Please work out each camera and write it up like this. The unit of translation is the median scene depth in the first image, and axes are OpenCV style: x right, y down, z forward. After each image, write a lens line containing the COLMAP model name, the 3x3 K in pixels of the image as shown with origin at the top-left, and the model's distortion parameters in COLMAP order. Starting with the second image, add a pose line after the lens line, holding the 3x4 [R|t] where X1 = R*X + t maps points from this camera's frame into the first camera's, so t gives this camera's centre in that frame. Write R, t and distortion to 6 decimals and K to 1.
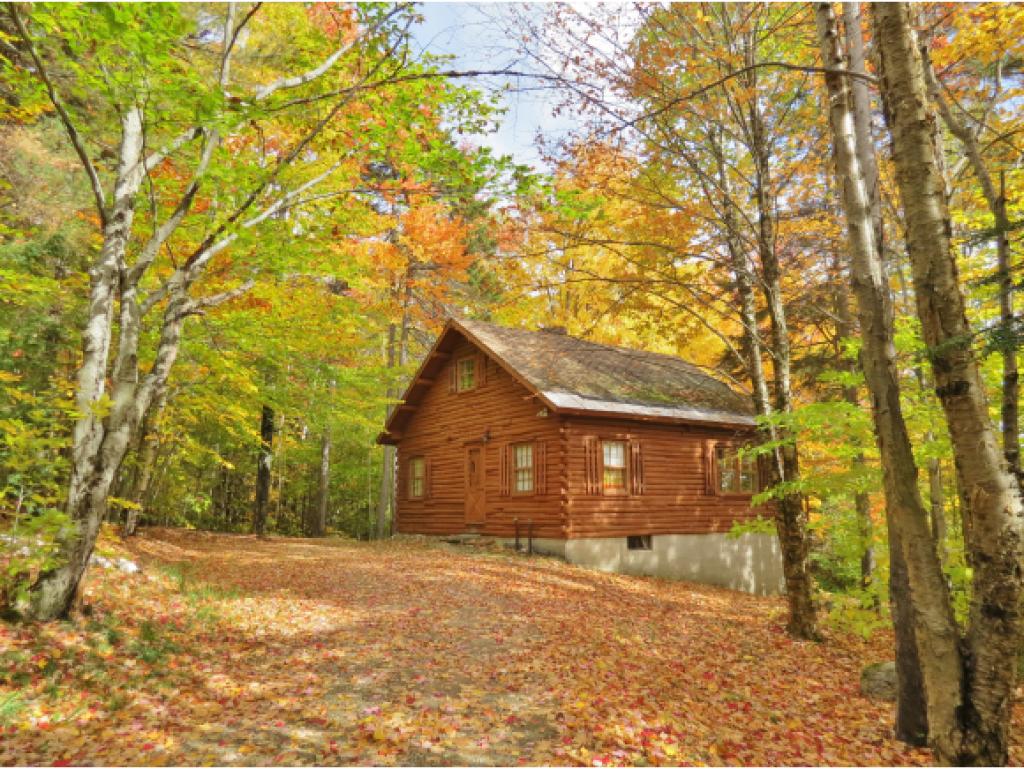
lens RADIAL K [[726.7, 0, 517.4], [0, 726.7, 383.8], [0, 0, 1]] dist [-0.035871, 0.027295]
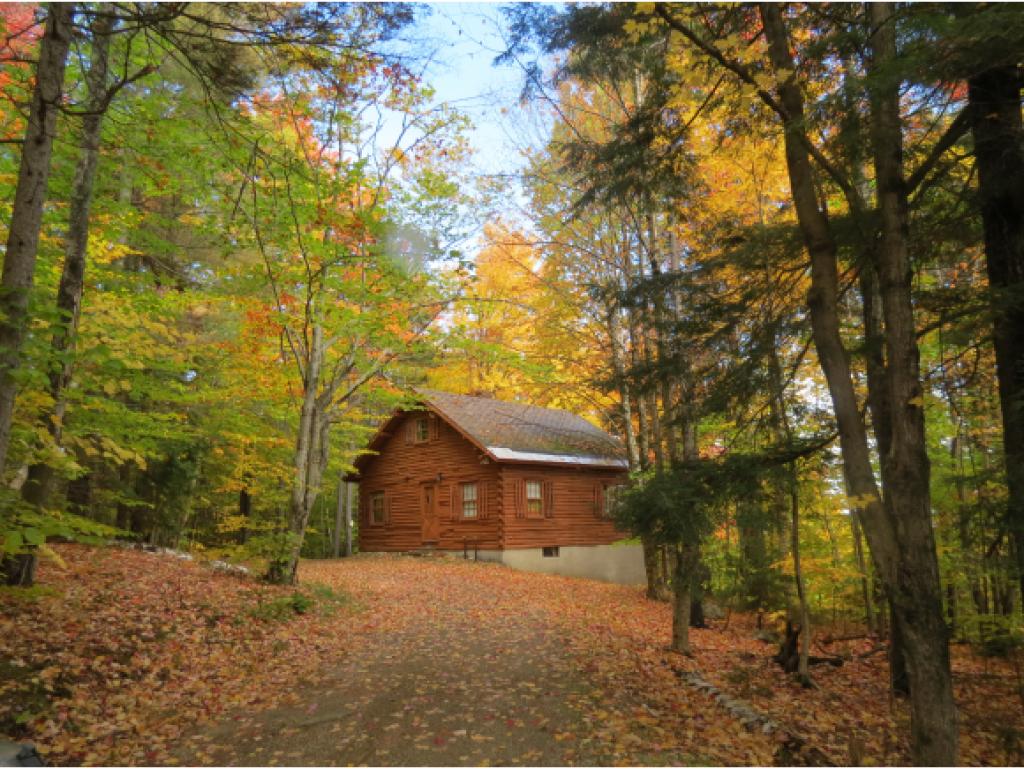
lens RADIAL K [[727.8, 0, 512.0], [0, 727.8, 384.5], [0, 0, 1]] dist [-0.003952, -0.000297]
pose [[0.988382, 0.004855, 0.151913, -0.123239], [-0.000047, 0.999499, -0.031637, -0.062799], [-0.151991, 0.031263, 0.987887, -0.403386]]
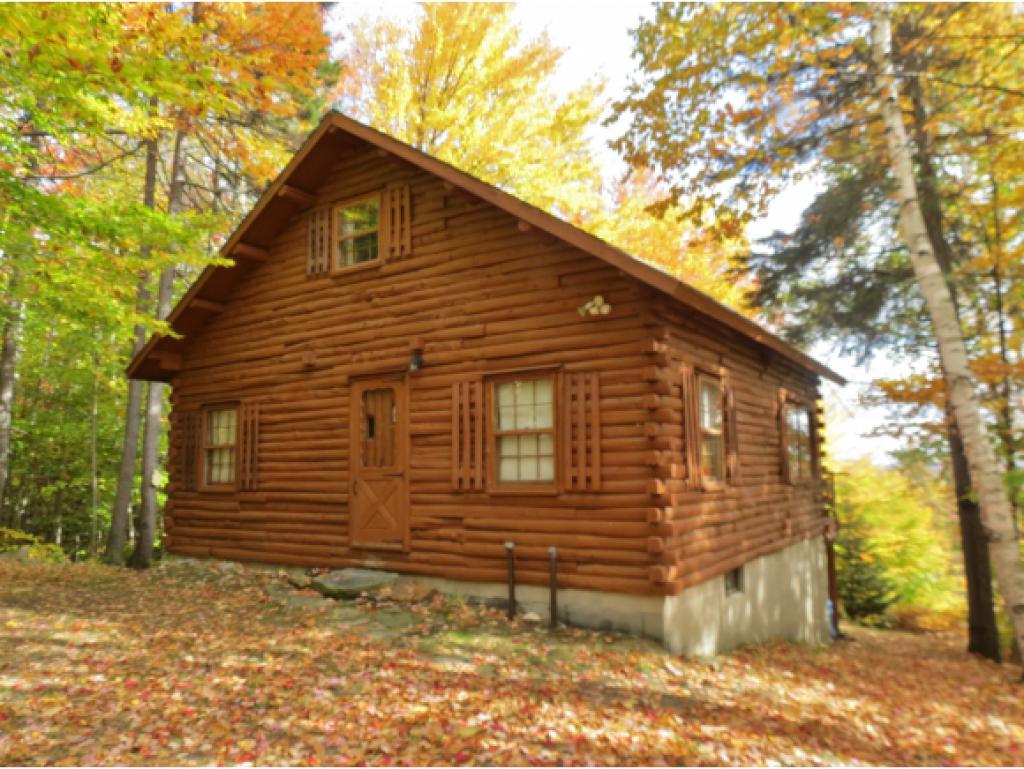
lens RADIAL K [[723.0, 0, 512.0], [0, 723.0, 384.5], [0, 0, 1]] dist [-0.027843, 0.006198]
pose [[0.934100, 0.040648, 0.354690, -0.156867], [-0.057143, 0.997711, 0.036150, 0.070829], [-0.352409, -0.054036, 0.934285, 0.578629]]
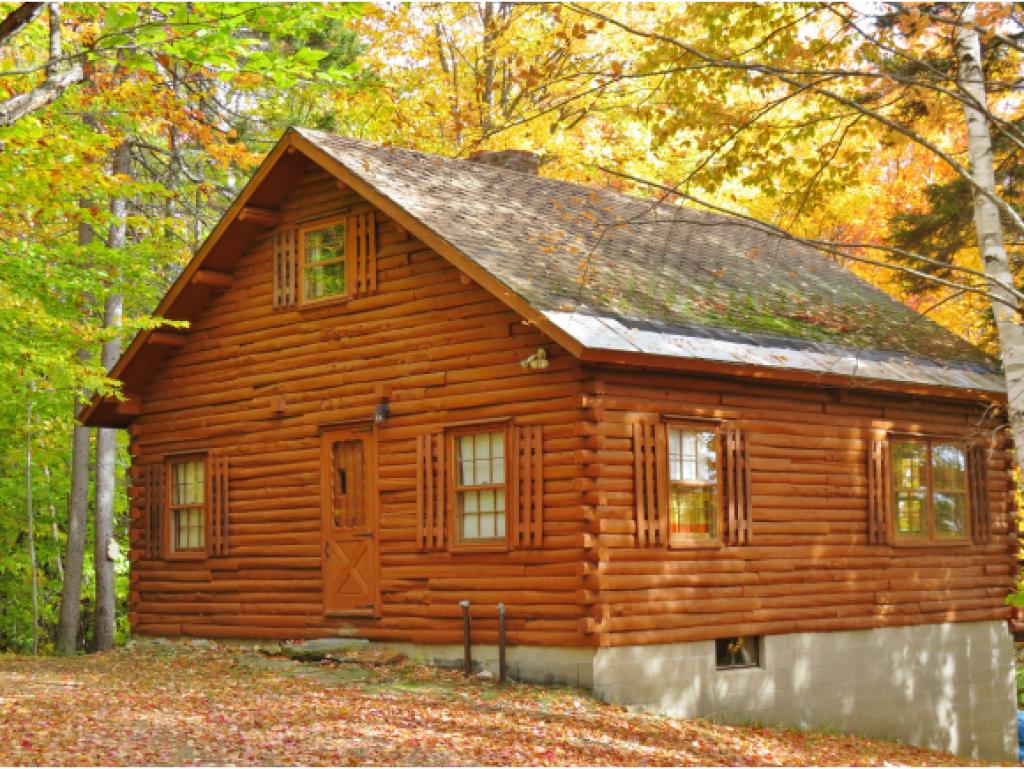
lens RADIAL K [[1771.5, 0, 512.0], [0, 1771.5, 384.5], [0, 0, 1]] dist [-0.165336, -0.010470]
pose [[0.988540, 0.007138, 0.150787, -0.130587], [-0.017159, 0.997721, 0.065263, -0.012764], [-0.149978, -0.067103, 0.986410, -0.033323]]
